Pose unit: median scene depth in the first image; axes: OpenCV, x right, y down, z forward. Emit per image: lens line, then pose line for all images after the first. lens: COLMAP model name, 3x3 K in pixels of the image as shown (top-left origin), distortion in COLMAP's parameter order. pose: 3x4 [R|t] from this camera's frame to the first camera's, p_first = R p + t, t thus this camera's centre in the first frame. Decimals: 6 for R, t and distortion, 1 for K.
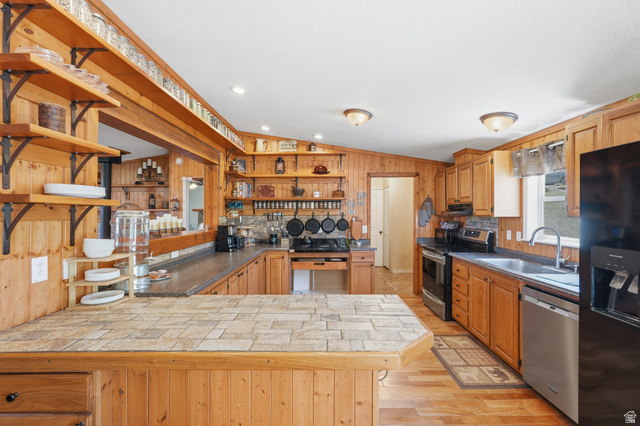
lens RADIAL K [[281.5, 0, 321.1], [0, 281.5, 210.0], [0, 0, 1]] dist [-0.015491, 0.007187]
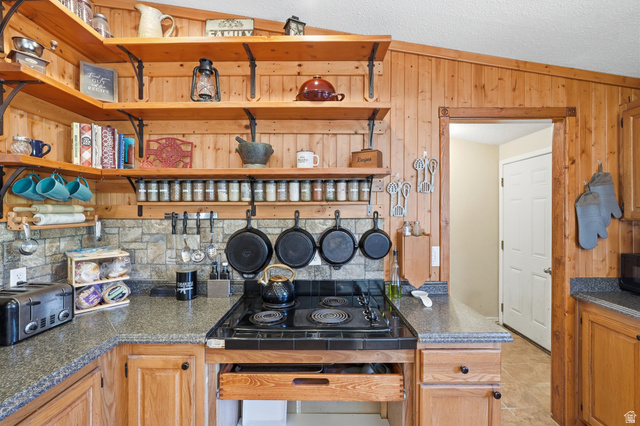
lens RADIAL K [[281.5, 0, 321.1], [0, 281.5, 210.0], [0, 0, 1]] dist [-0.015491, 0.007187]
pose [[0.999998, 0.001815, -0.000416, 0.004066], [-0.001814, 0.999996, 0.002322, 0.006146], [0.000421, -0.002321, 0.999997, 0.632305]]
